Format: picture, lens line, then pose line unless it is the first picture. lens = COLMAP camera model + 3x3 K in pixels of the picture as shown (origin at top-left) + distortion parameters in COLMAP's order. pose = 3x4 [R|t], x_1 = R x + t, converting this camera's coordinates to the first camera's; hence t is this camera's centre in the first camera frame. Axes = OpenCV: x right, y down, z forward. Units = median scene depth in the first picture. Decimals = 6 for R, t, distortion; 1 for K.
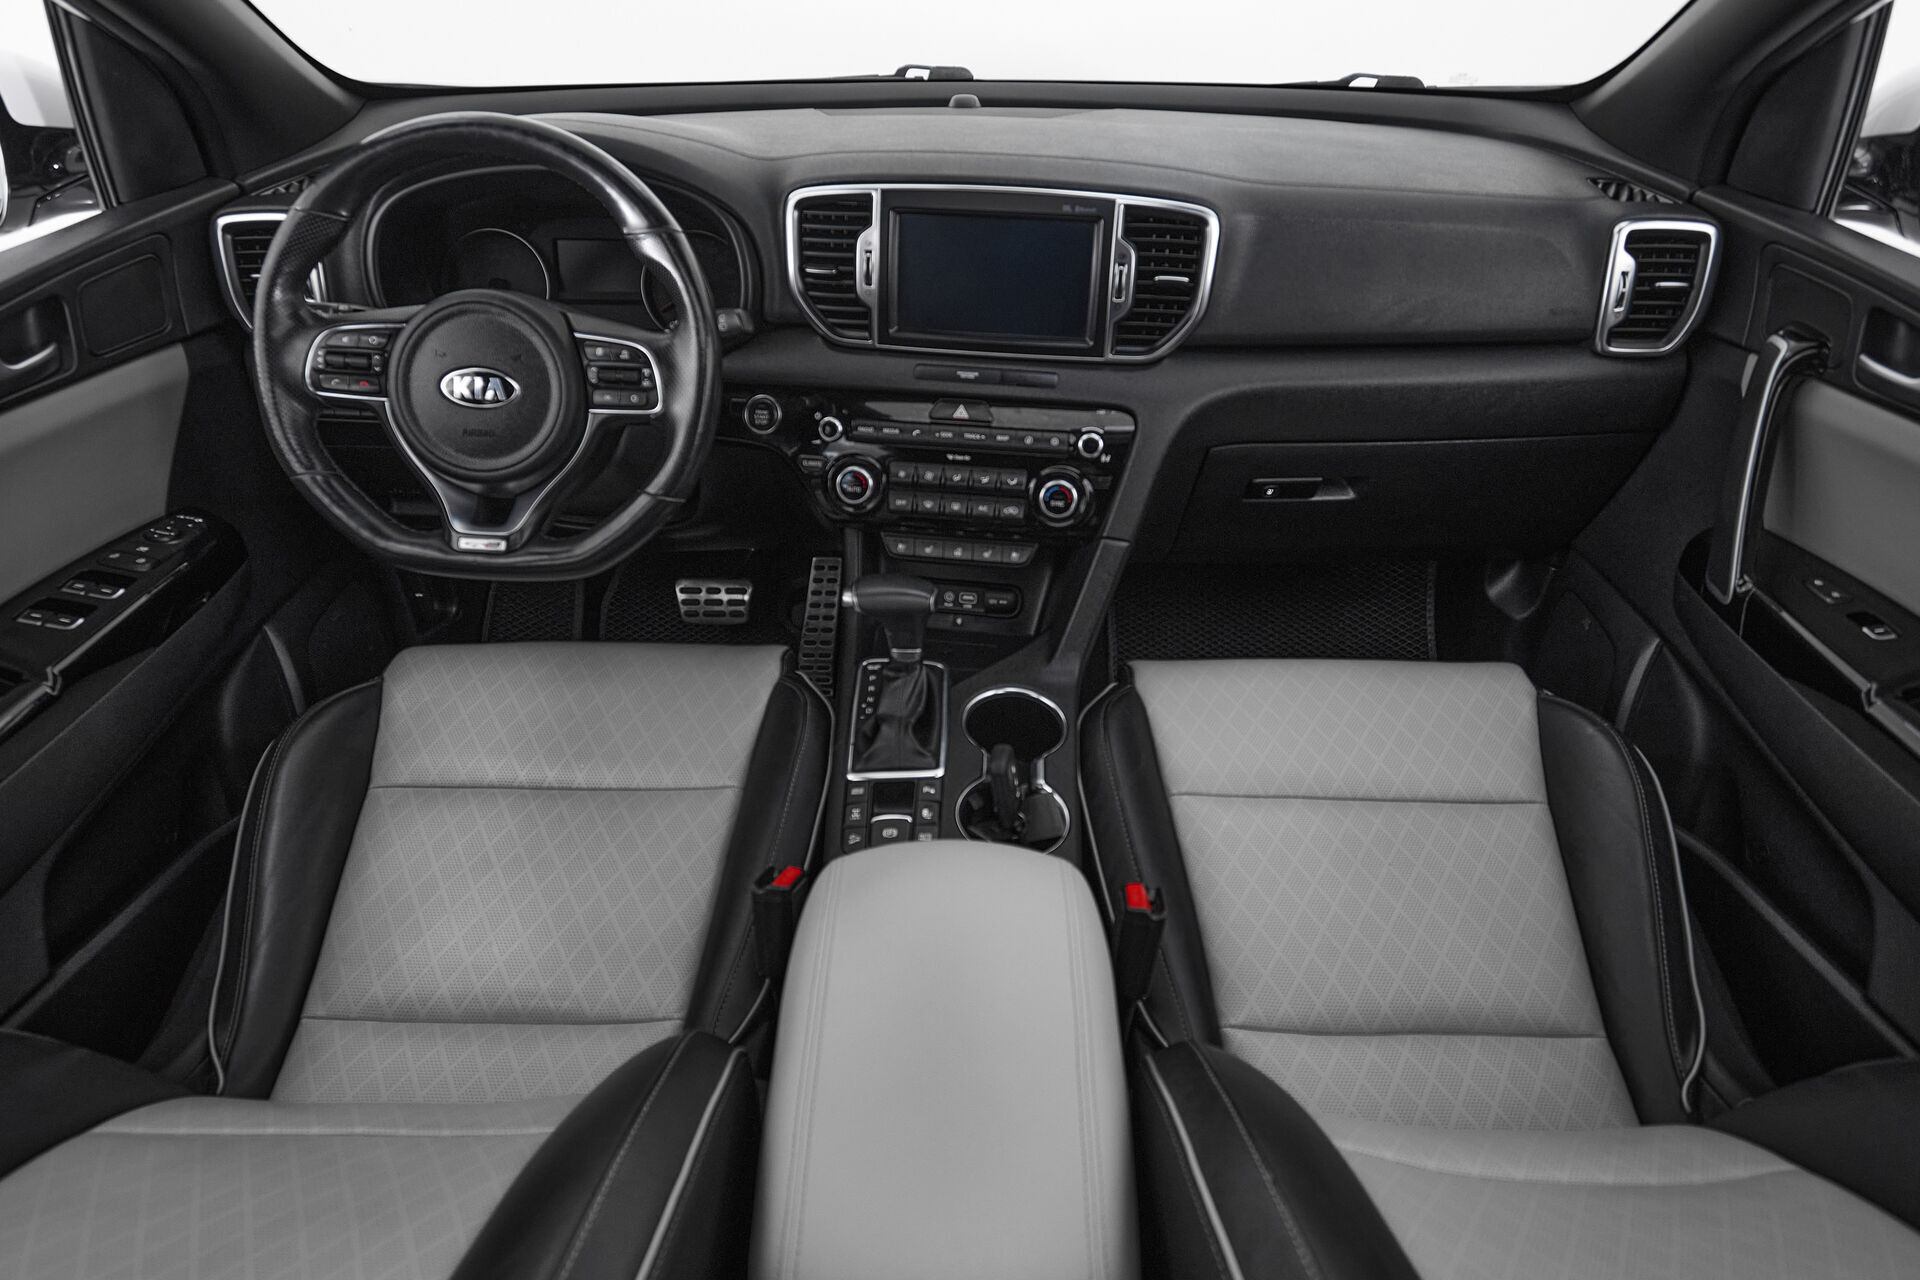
lens RADIAL K [[1130.2, 0, 955.0], [0, 1130.2, 651.2], [0, 0, 1]] dist [0.005255, -0.005652]
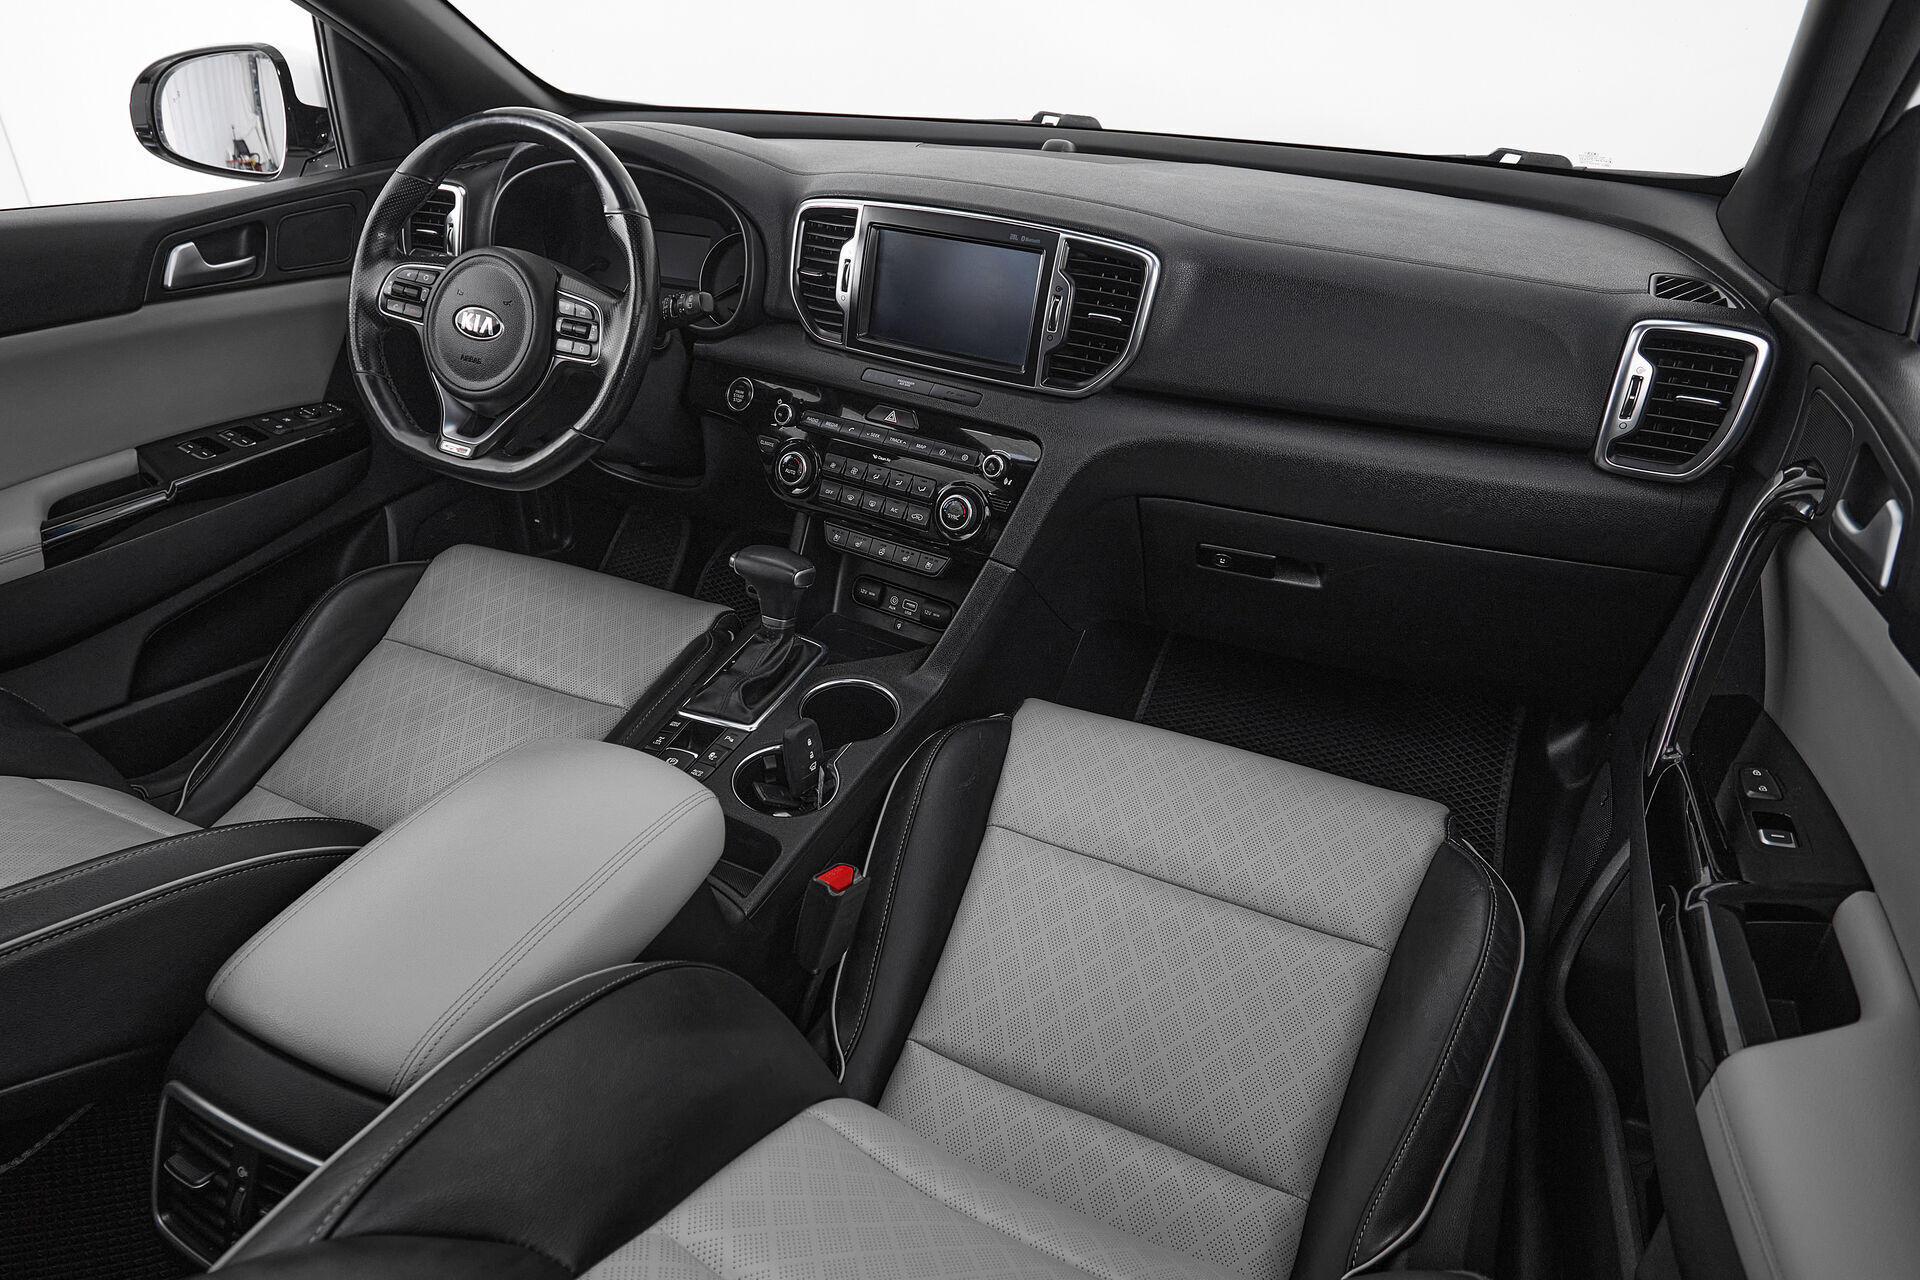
lens RADIAL K [[1130.2, 0, 888.3], [0, 1130.2, 667.4], [0, 0, 1]] dist [0.005255, -0.005652]
pose [[0.908254, 0.230761, -0.349033, 0.426987], [-0.246224, 0.969213, 0.000064, 0.016308], [0.338302, 0.085882, 0.937111, 0.027897]]
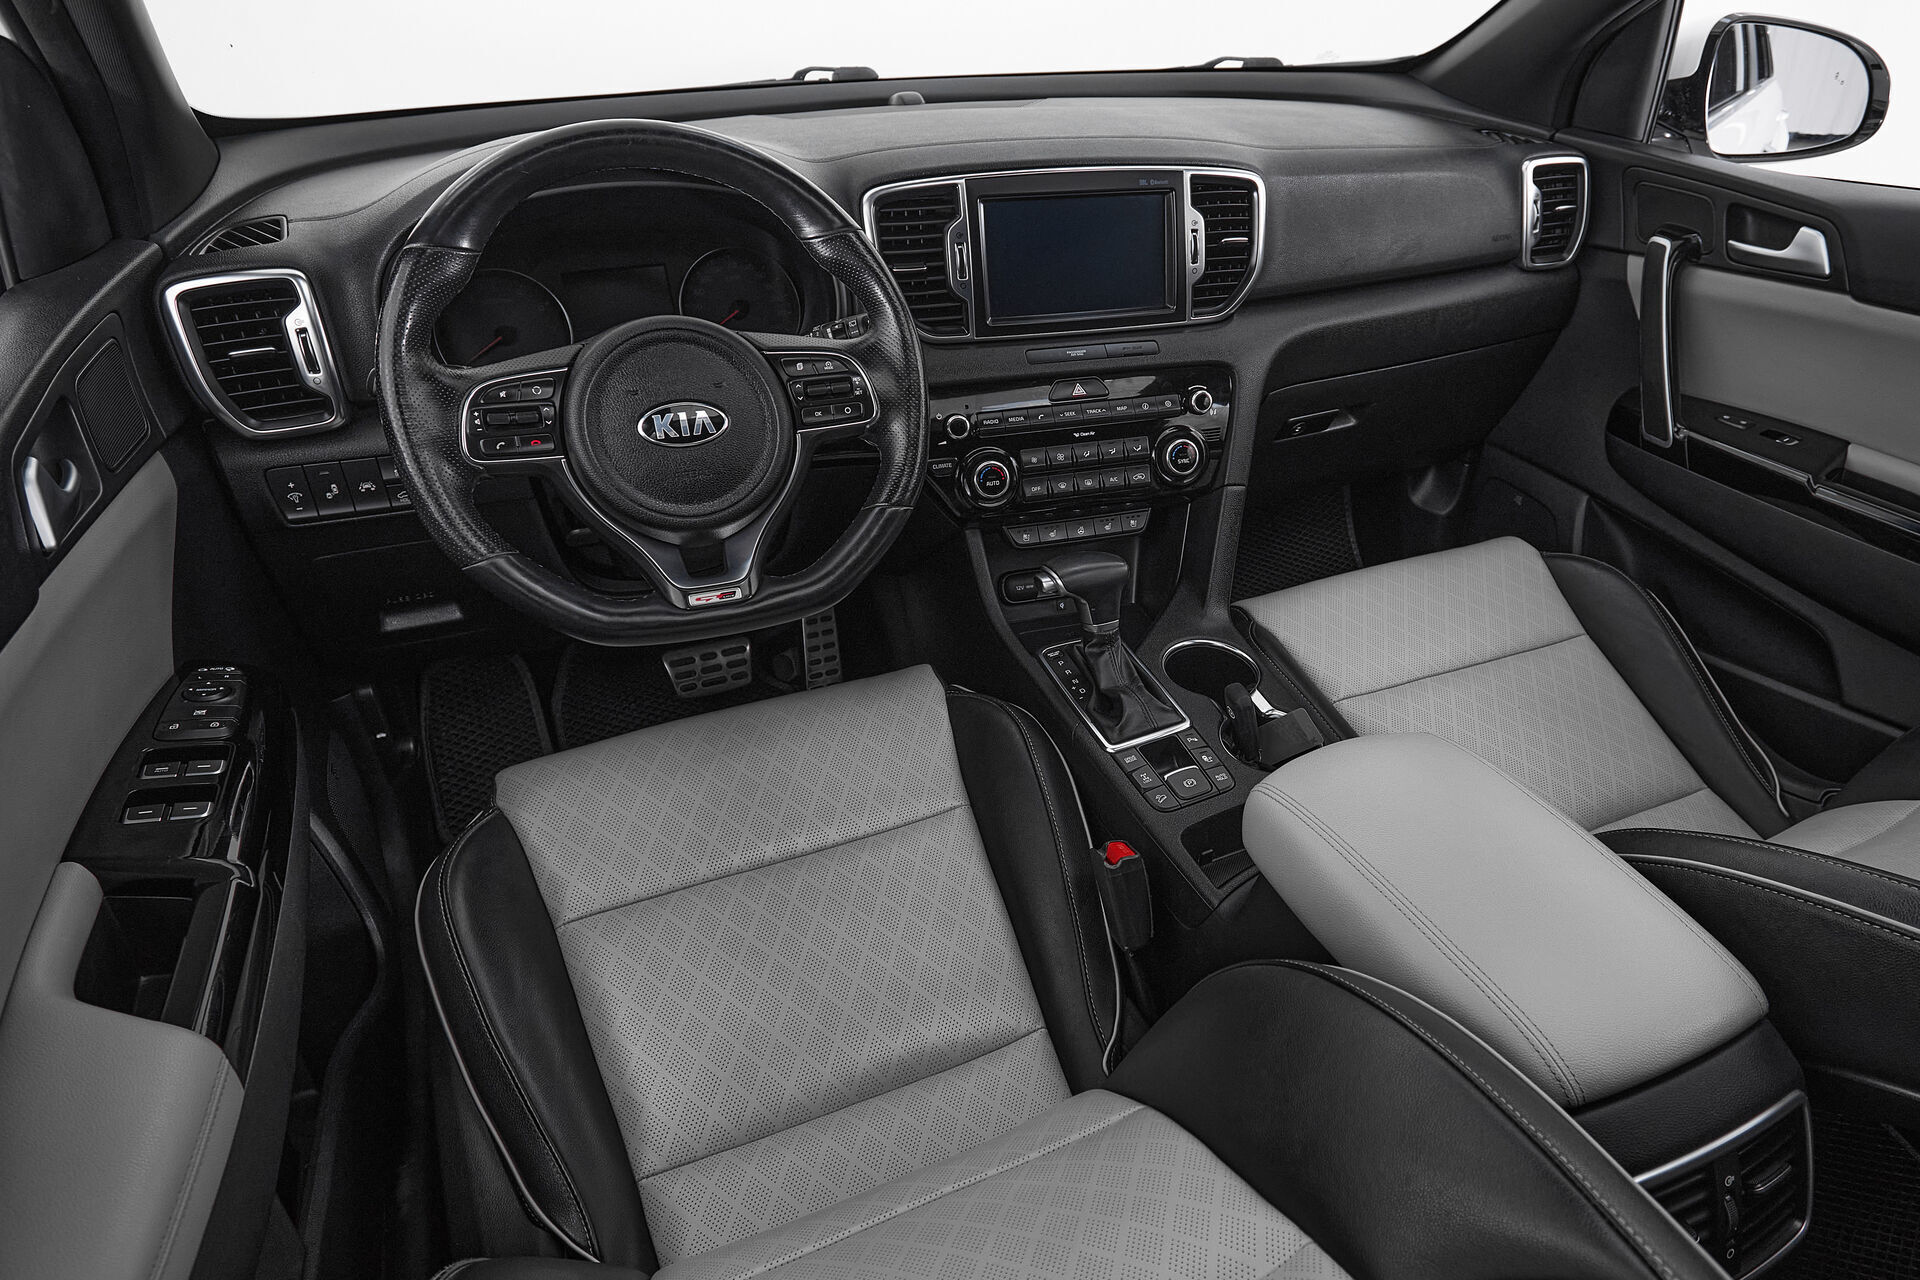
lens RADIAL K [[1179.0, 0, 1078.4], [0, 1179.0, 695.4], [0, 0, 1]] dist [-0.010917, 0.004090]
pose [[0.895805, -0.241835, 0.372893, -0.460388], [0.241736, 0.969163, 0.047814, 0.005112], [-0.372957, 0.047309, 0.926642, 0.026794]]
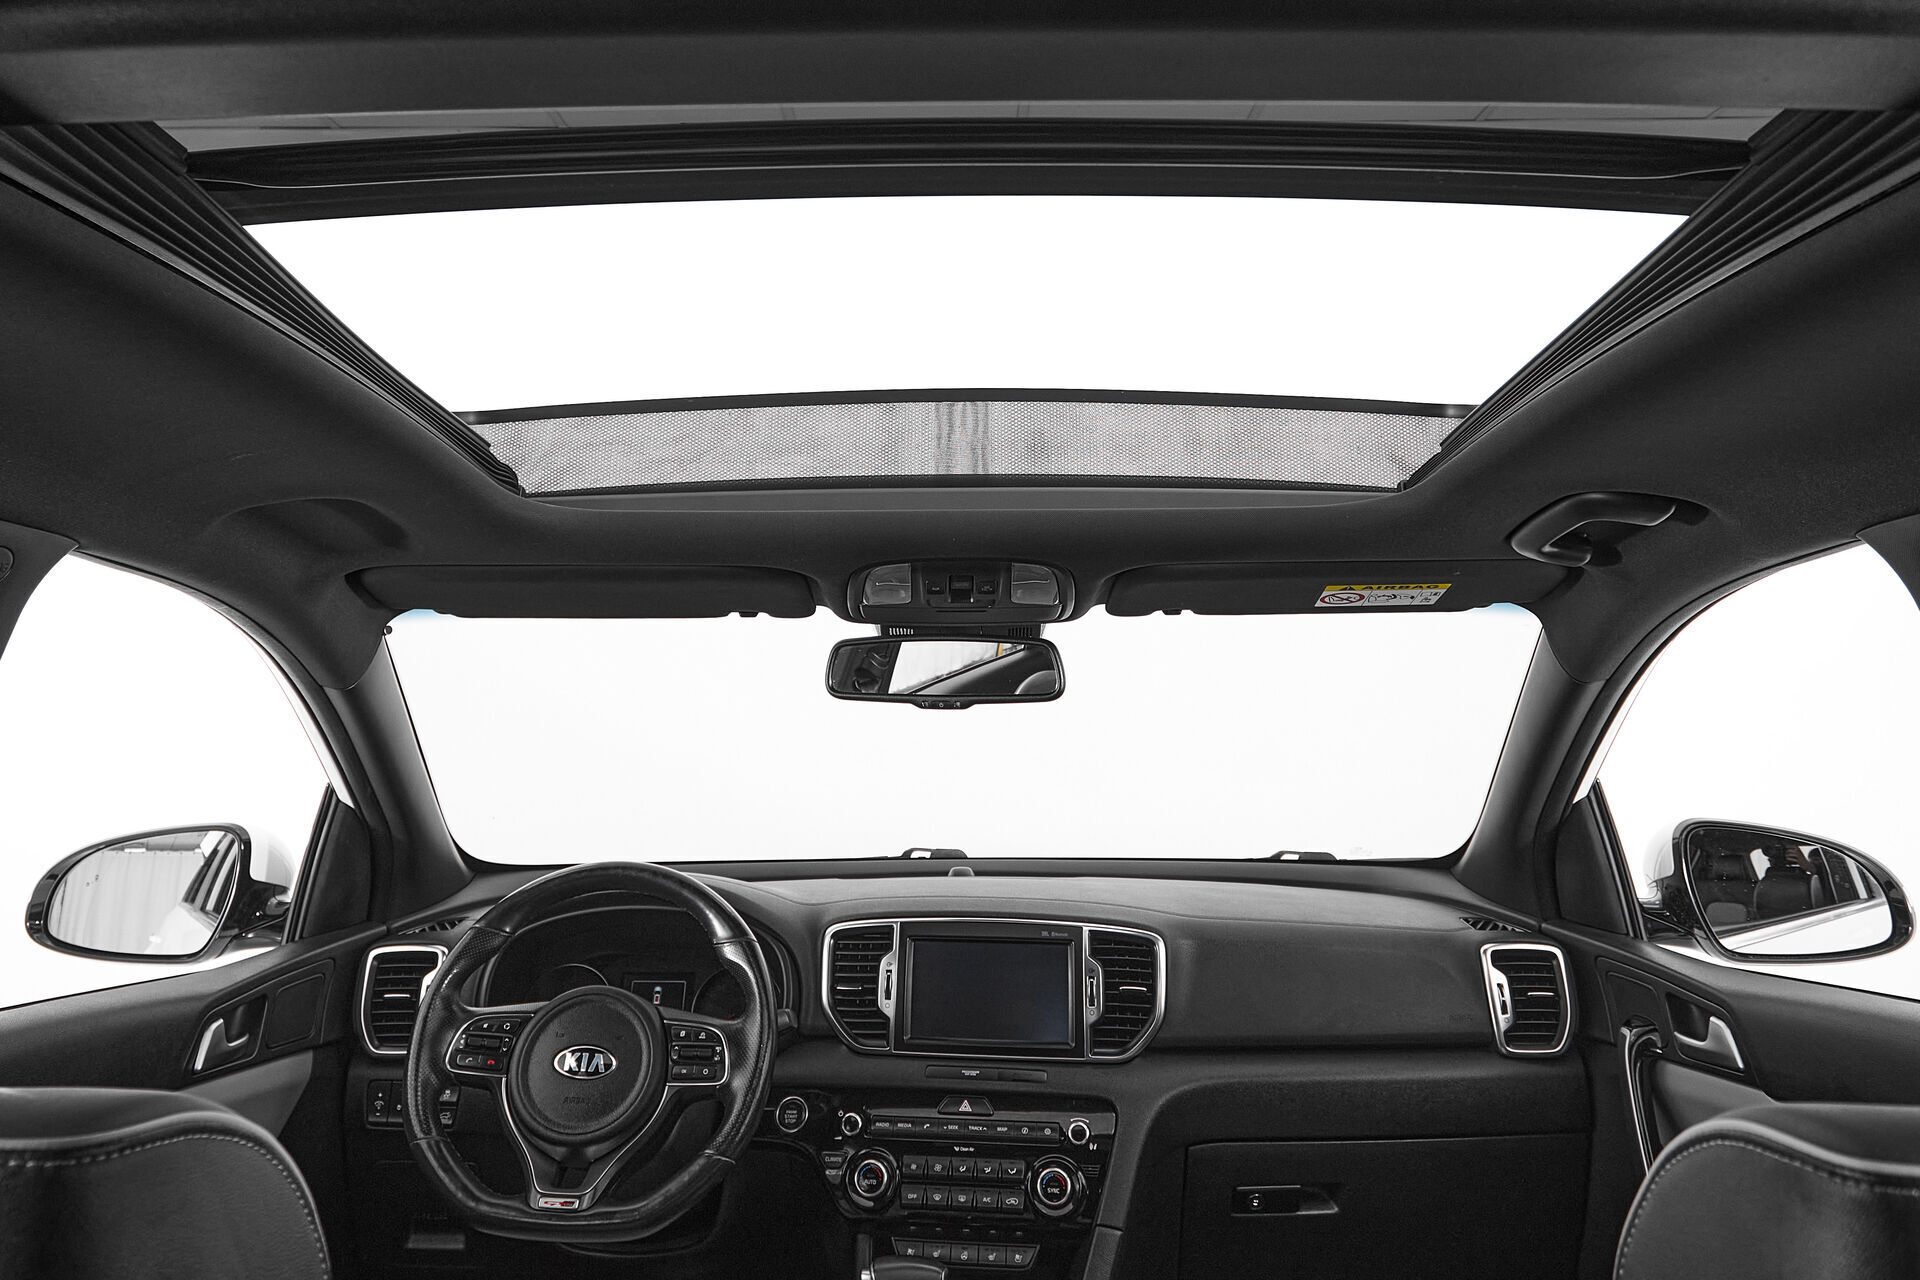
lens RADIAL K [[1411.9, 0, 938.0], [0, 1411.9, 400.6], [0, 0, 1]] dist [-0.003312, 0.008022]
pose [[0.999980, -0.004315, 0.004729, -0.026767], [0.006401, 0.682953, -0.730434, 0.353823], [-0.000077, 0.730449, 0.682967, -0.521952]]
